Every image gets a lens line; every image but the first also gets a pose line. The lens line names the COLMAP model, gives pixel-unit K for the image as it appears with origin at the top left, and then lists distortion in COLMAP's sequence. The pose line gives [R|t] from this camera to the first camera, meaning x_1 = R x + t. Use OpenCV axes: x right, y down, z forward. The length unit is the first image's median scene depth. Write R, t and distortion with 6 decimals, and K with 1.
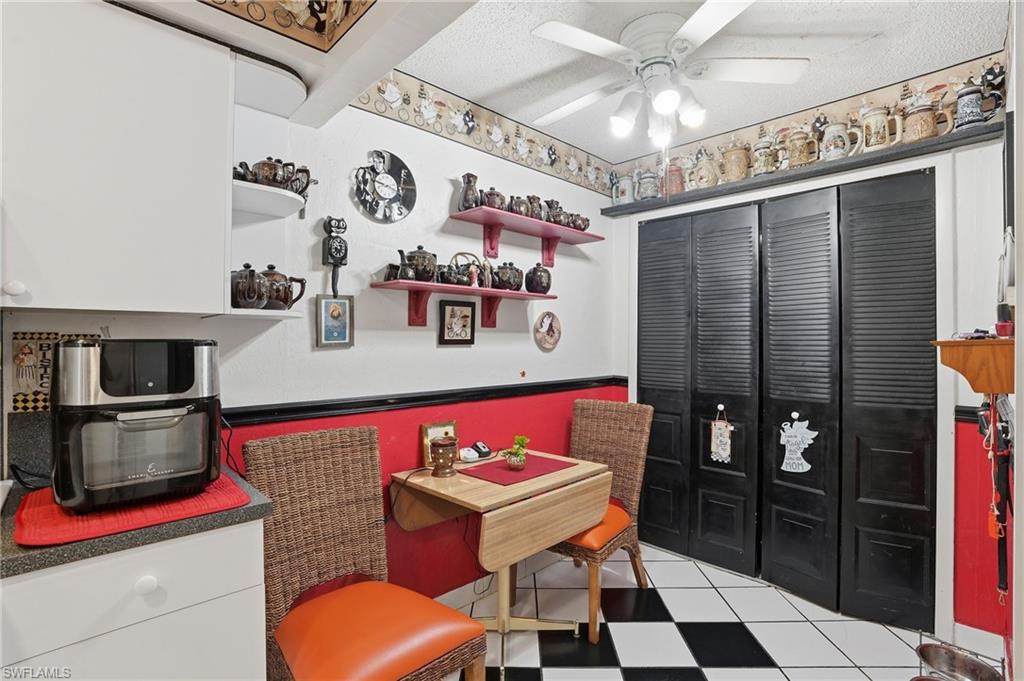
lens RADIAL K [[480.1, 0, 507.2], [0, 480.1, 338.8], [0, 0, 1]] dist [-0.028795, 0.001165]
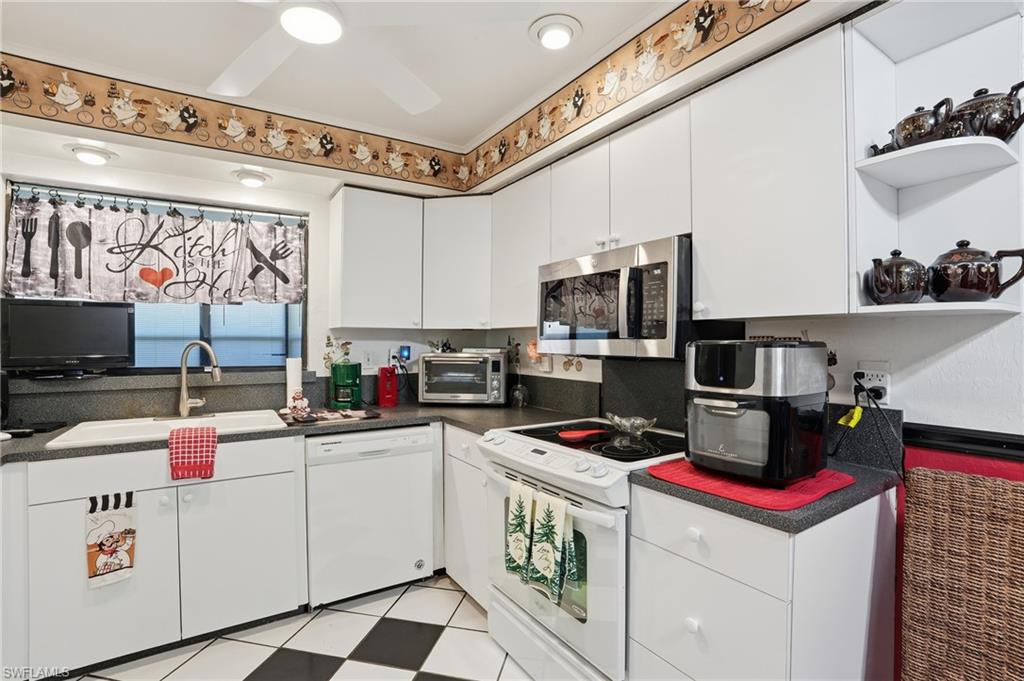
lens RADIAL K [[480.1, 0, 506.2], [0, 480.1, 340.5], [0, 0, 1]] dist [-0.028795, 0.001165]
pose [[-0.191347, -0.000950, -0.981522, 0.489810], [0.001231, 0.999999, -0.001208, -0.000846], [0.981522, -0.001439, -0.191345, 0.615843]]
